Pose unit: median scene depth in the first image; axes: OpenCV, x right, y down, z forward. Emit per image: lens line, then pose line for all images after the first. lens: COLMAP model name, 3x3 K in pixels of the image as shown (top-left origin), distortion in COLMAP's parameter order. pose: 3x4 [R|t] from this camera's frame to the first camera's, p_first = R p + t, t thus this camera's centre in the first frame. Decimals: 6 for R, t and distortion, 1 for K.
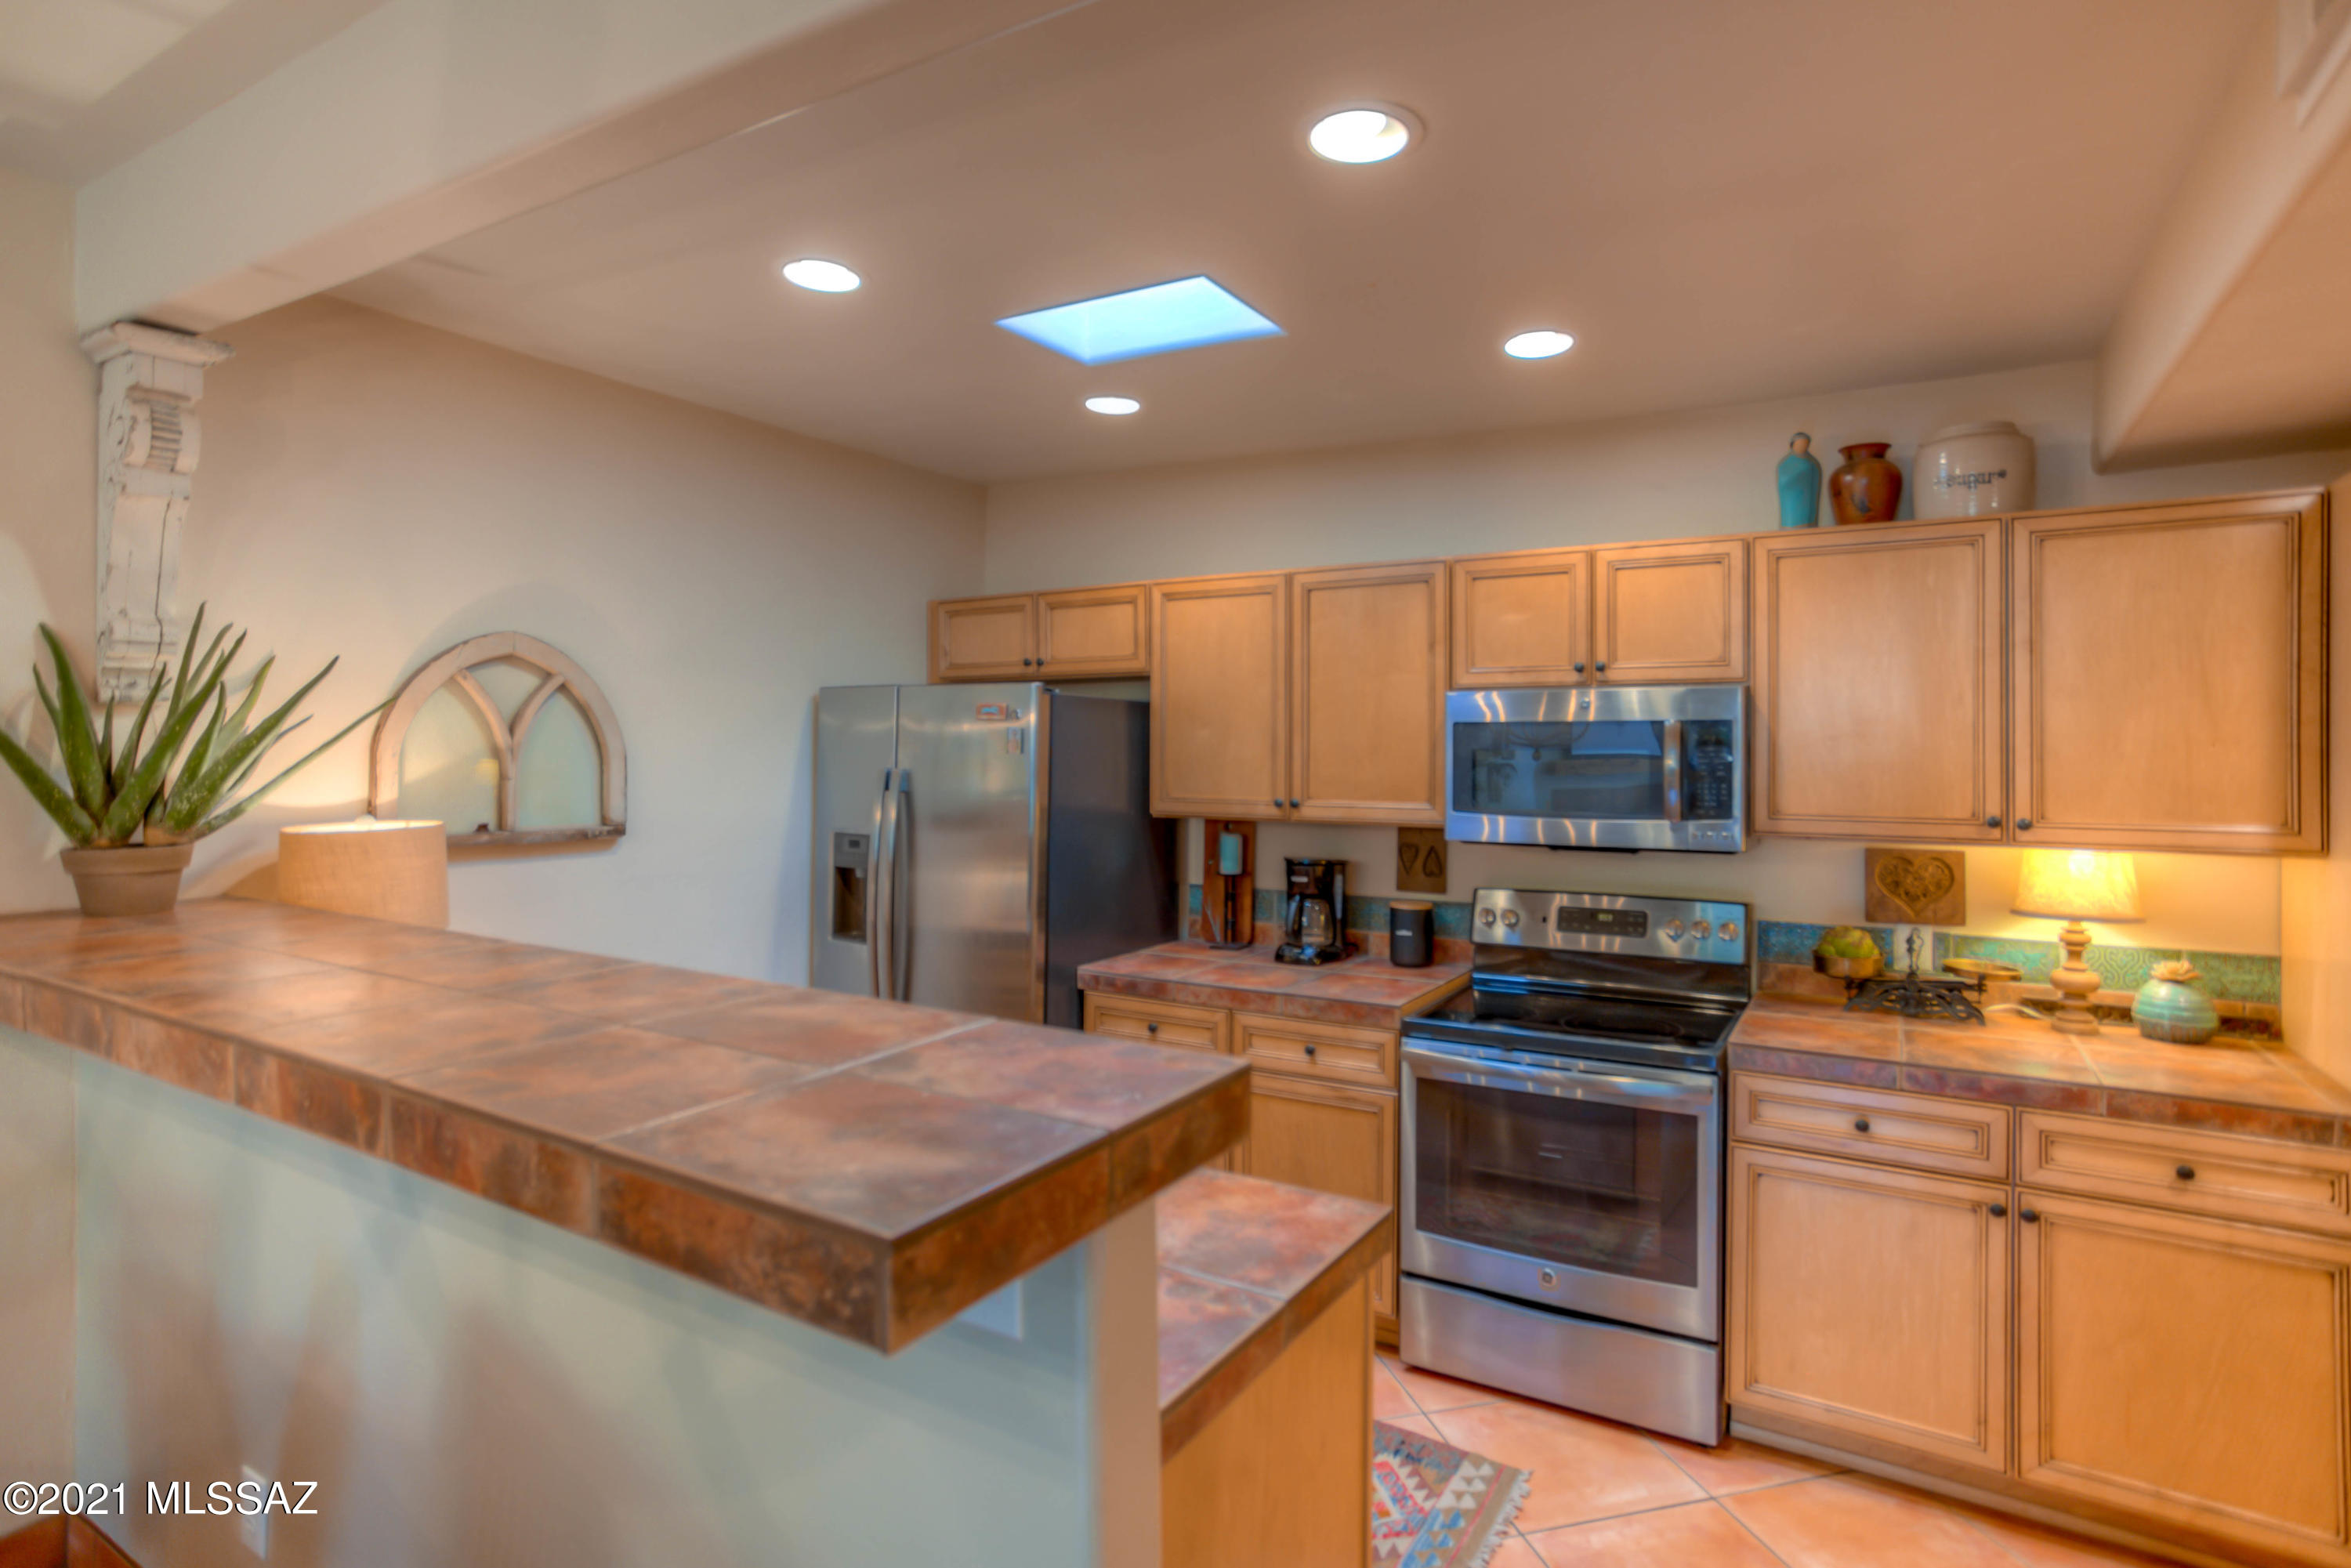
lens RADIAL K [[1163.3, 0, 1173.1], [0, 1163.3, 751.7], [0, 0, 1]] dist [-0.043366, 0.021871]
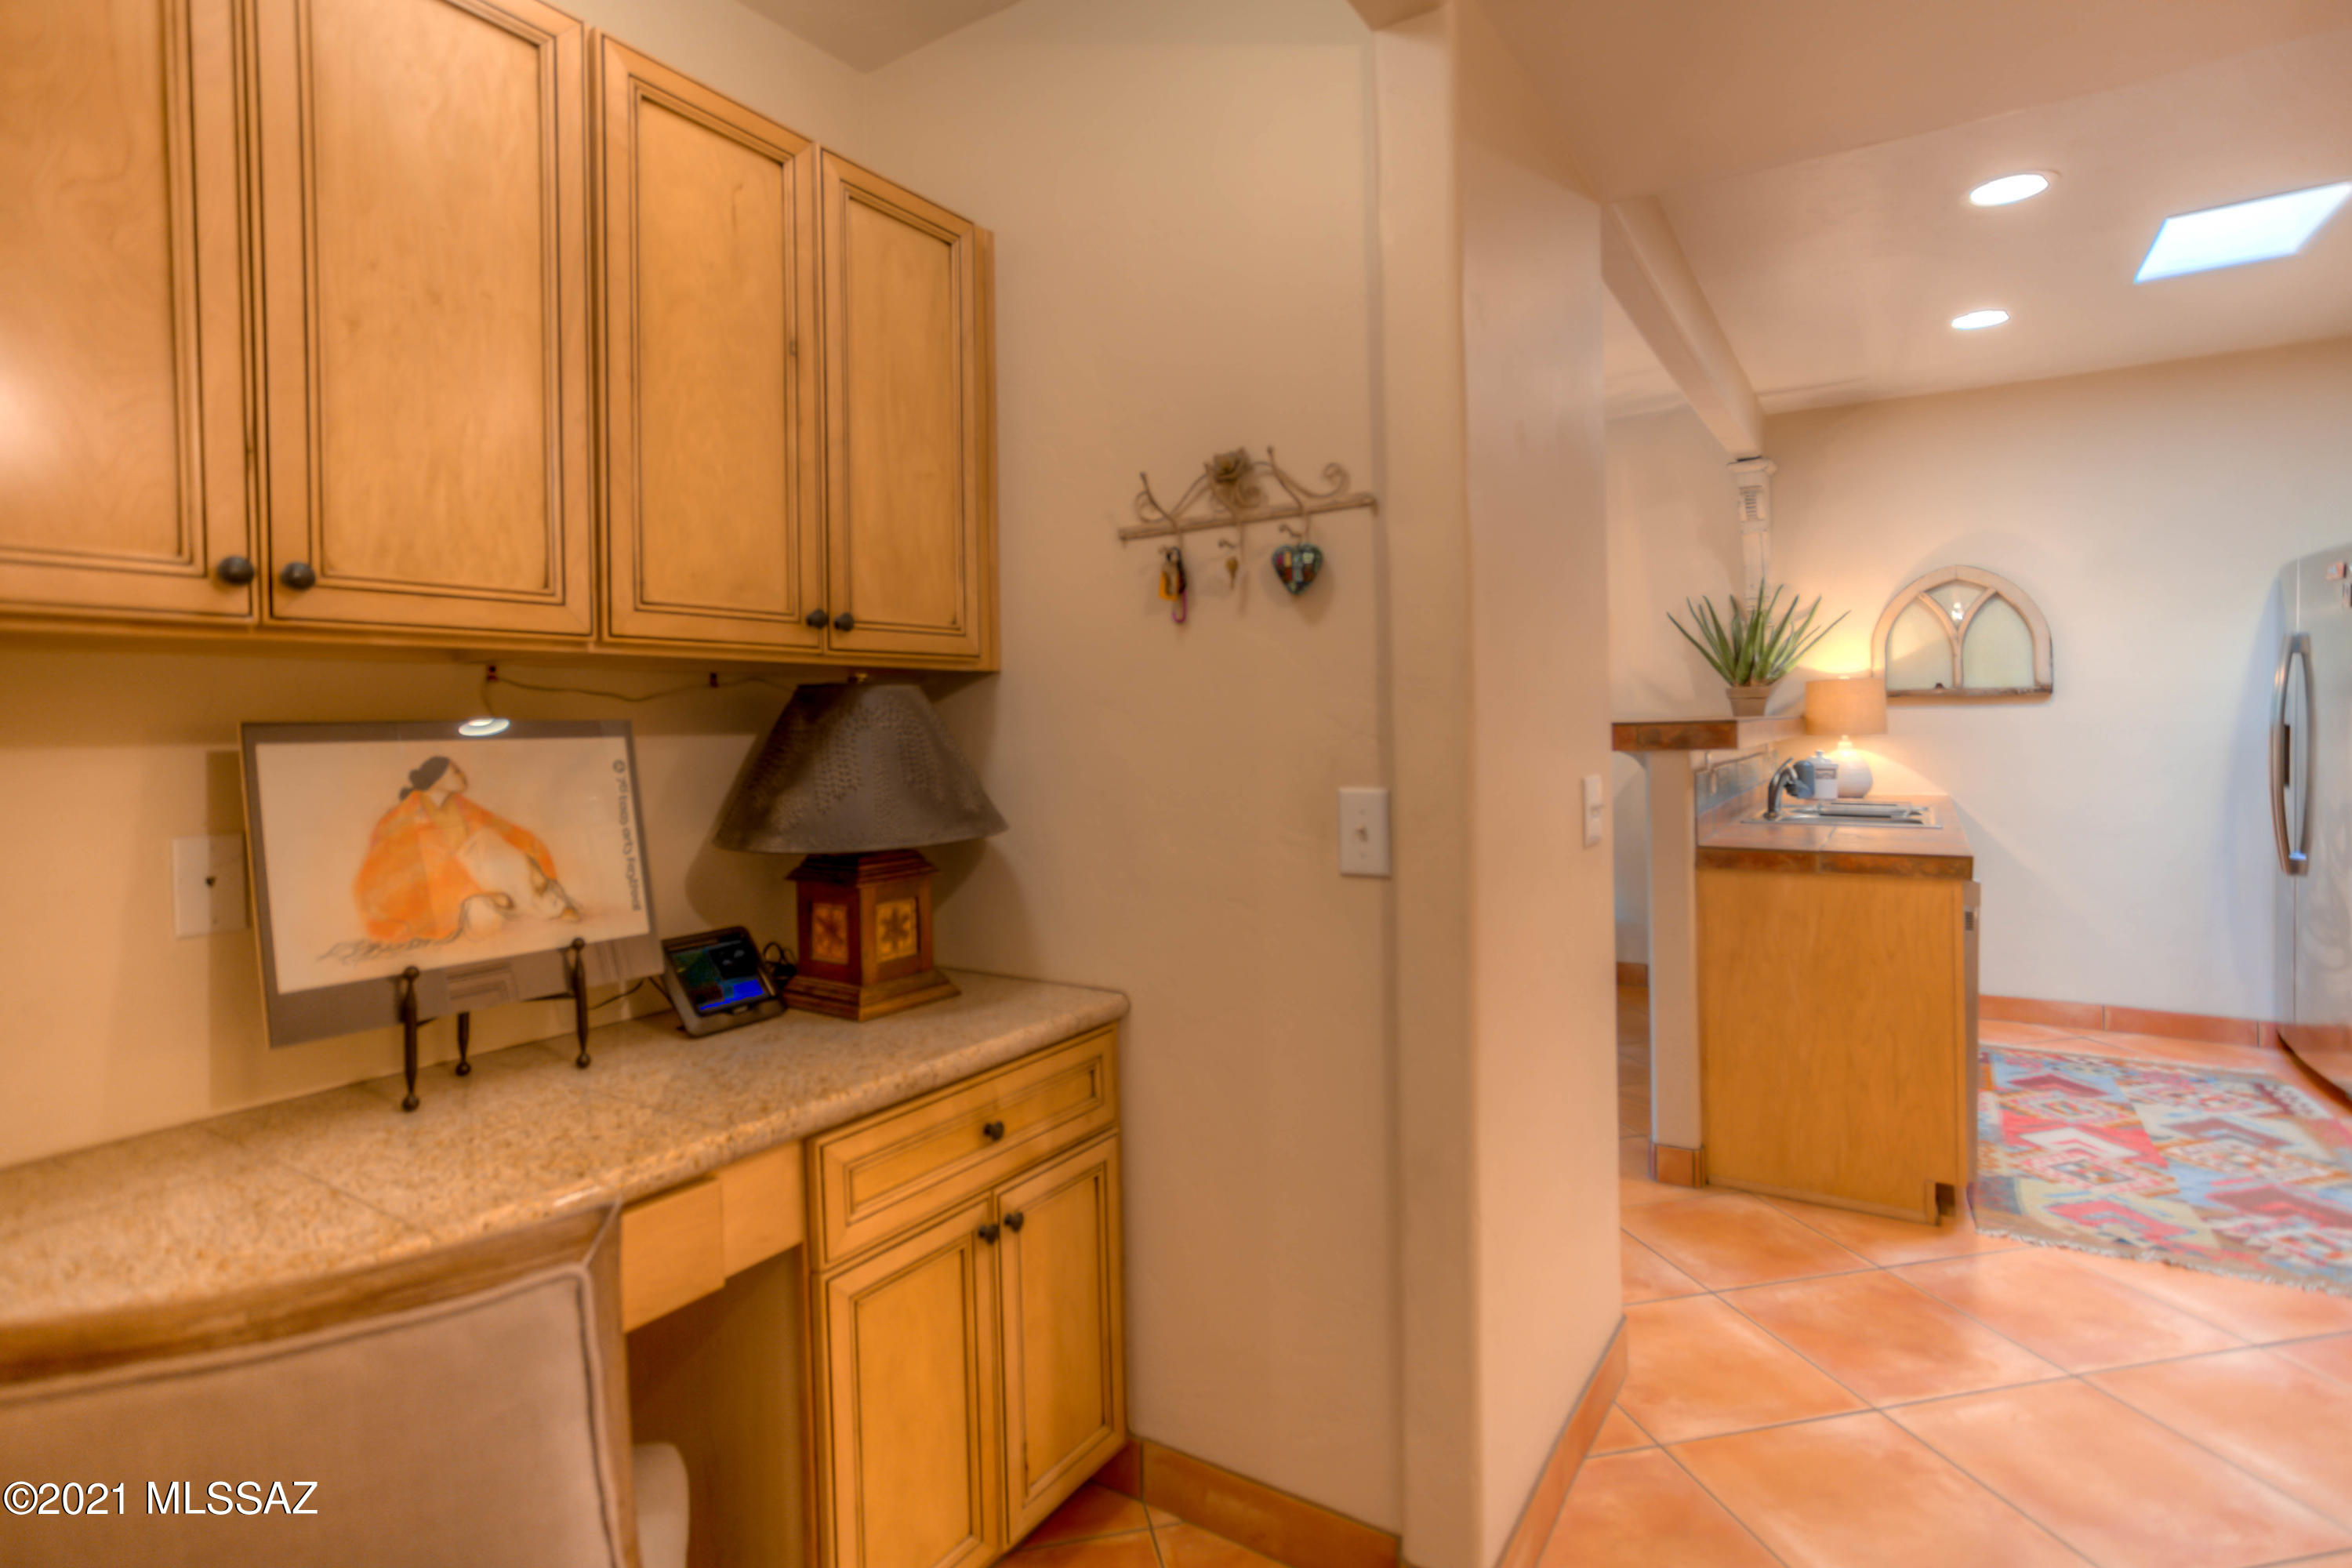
lens RADIAL K [[1163.8, 0, 1183.3], [0, 1163.8, 722.9], [0, 0, 1]] dist [-0.043366, 0.021871]
pose [[-0.013653, -0.003454, -0.999901, 1.118834], [0.012760, 0.999912, -0.003629, 0.116460], [0.999825, -0.012808, -0.013608, -0.081007]]
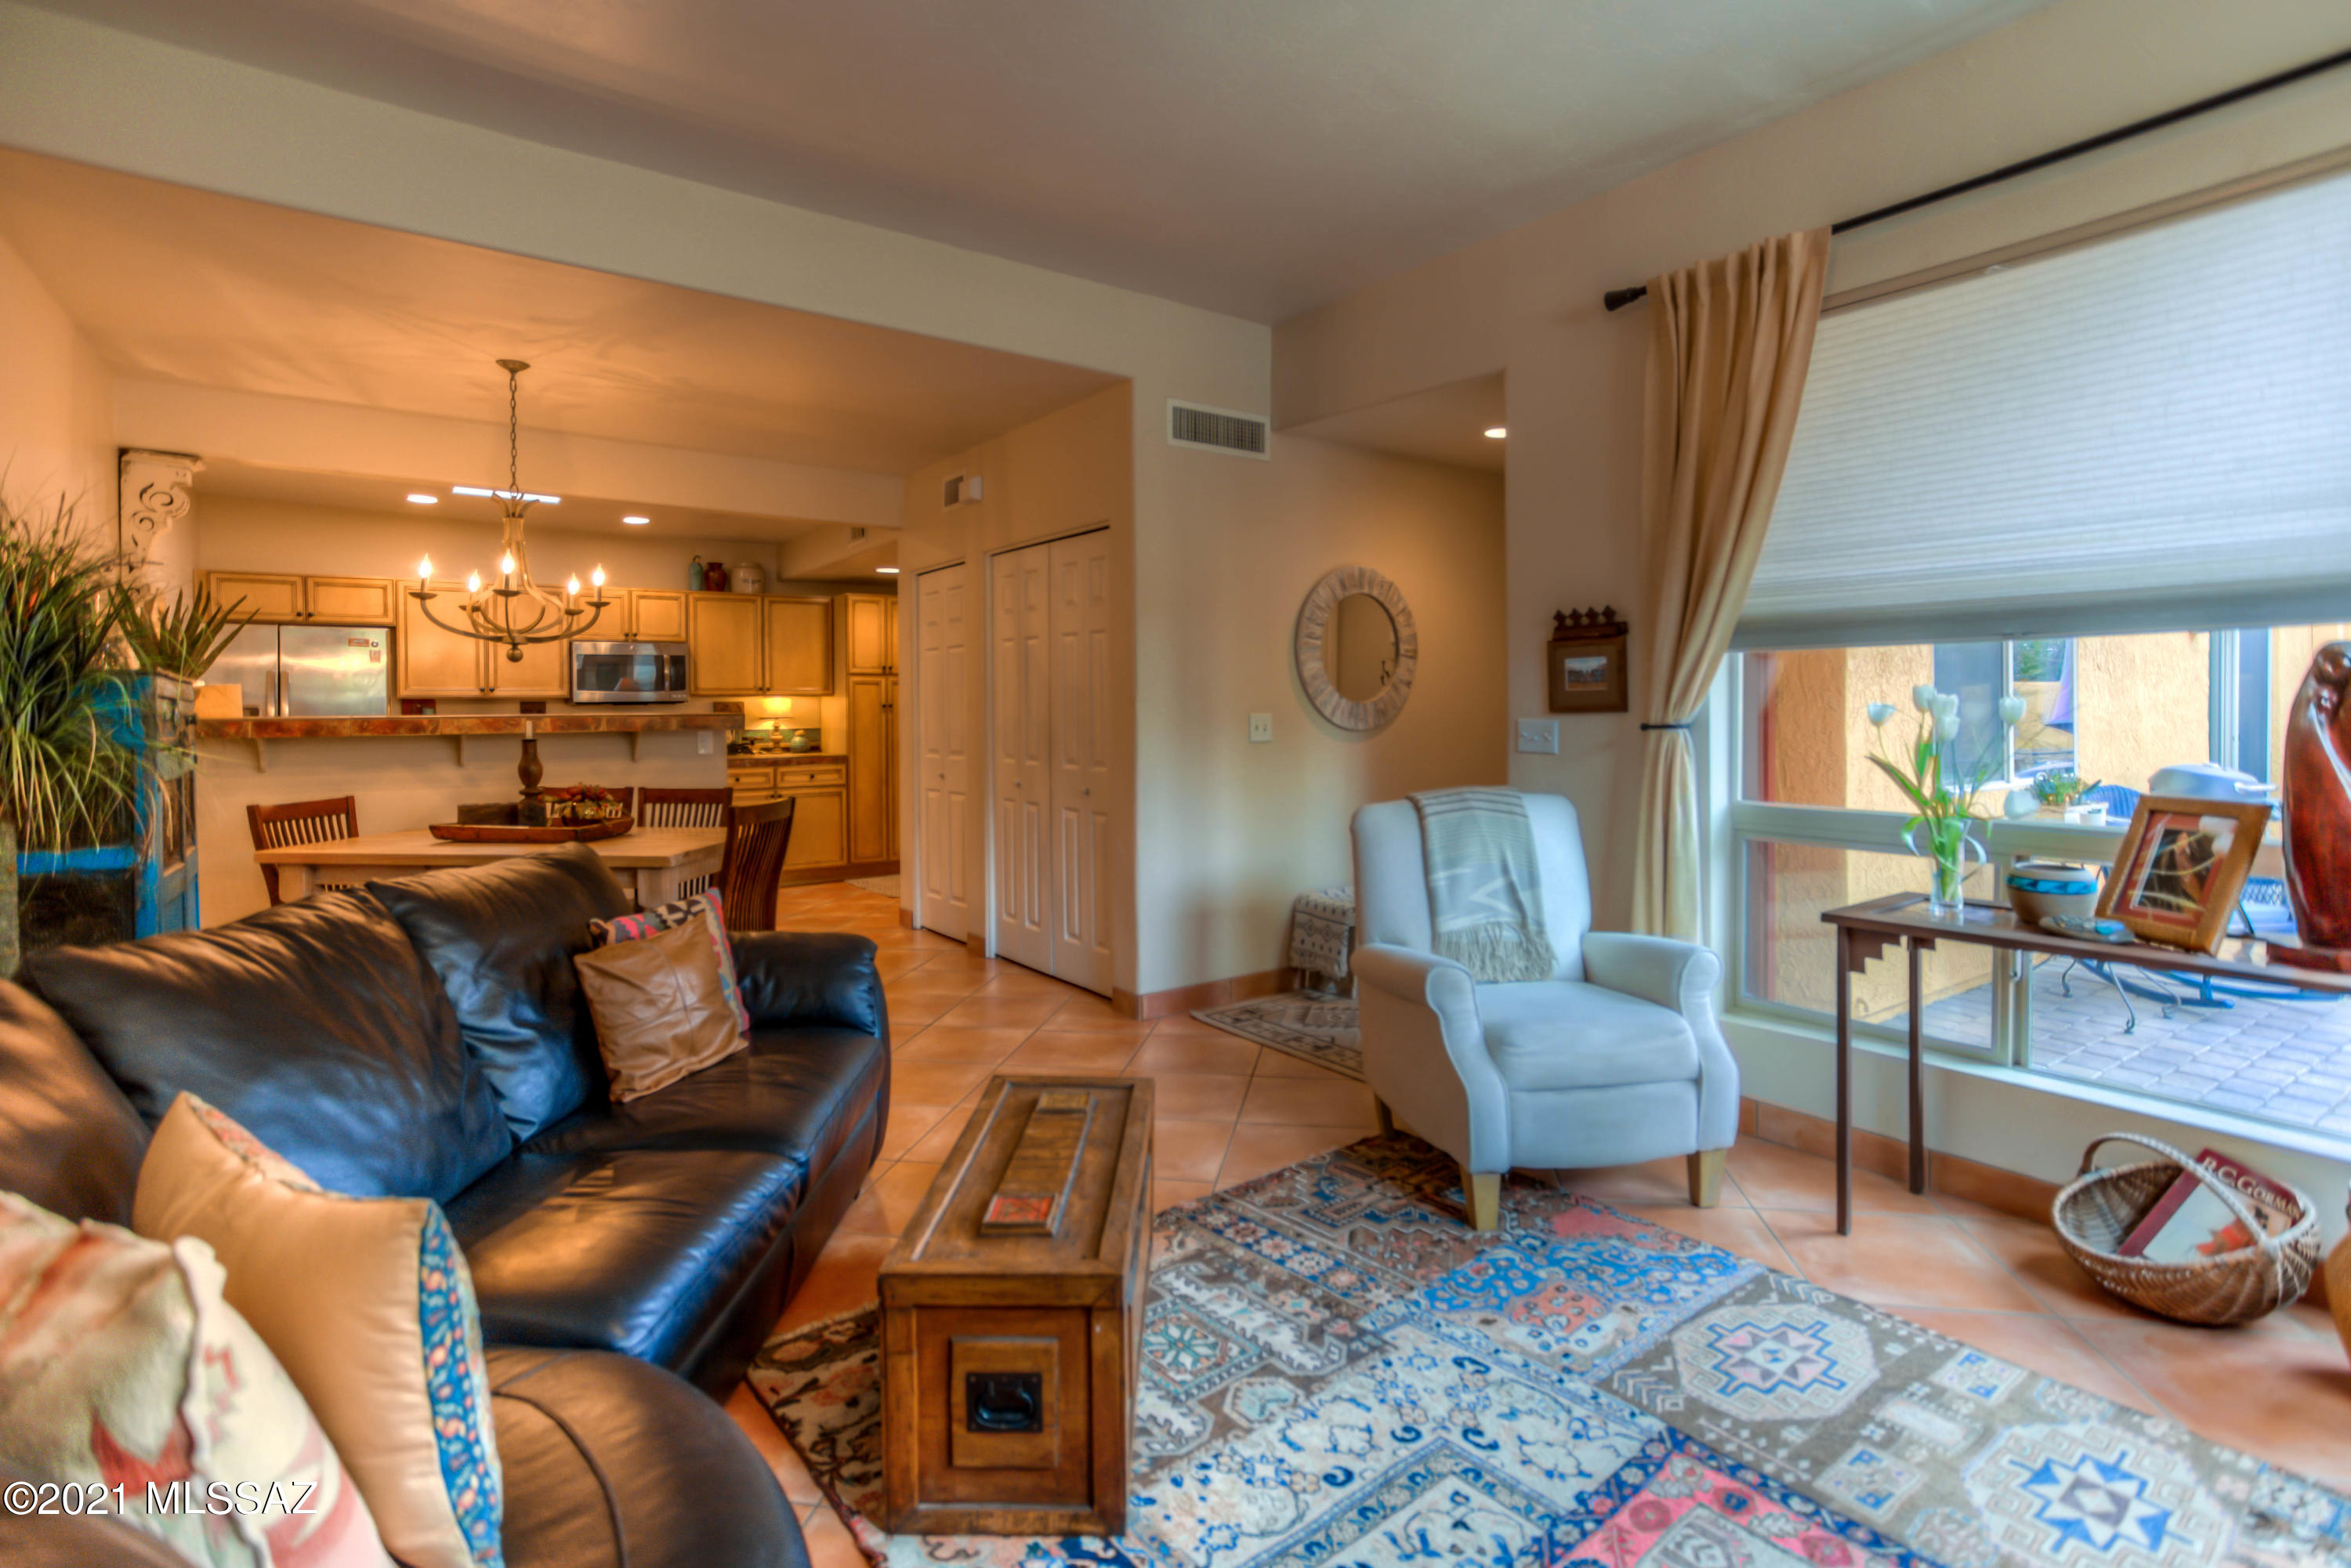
lens RADIAL K [[1163.3, 0, 1194.5], [0, 1163.3, 730.7], [0, 0, 1]] dist [-0.043366, 0.021871]
pose [[0.380937, -0.028331, 0.924167, -1.708659], [0.015213, 0.999587, 0.024372, 0.109209], [-0.924476, 0.004775, 0.381210, -1.288707]]
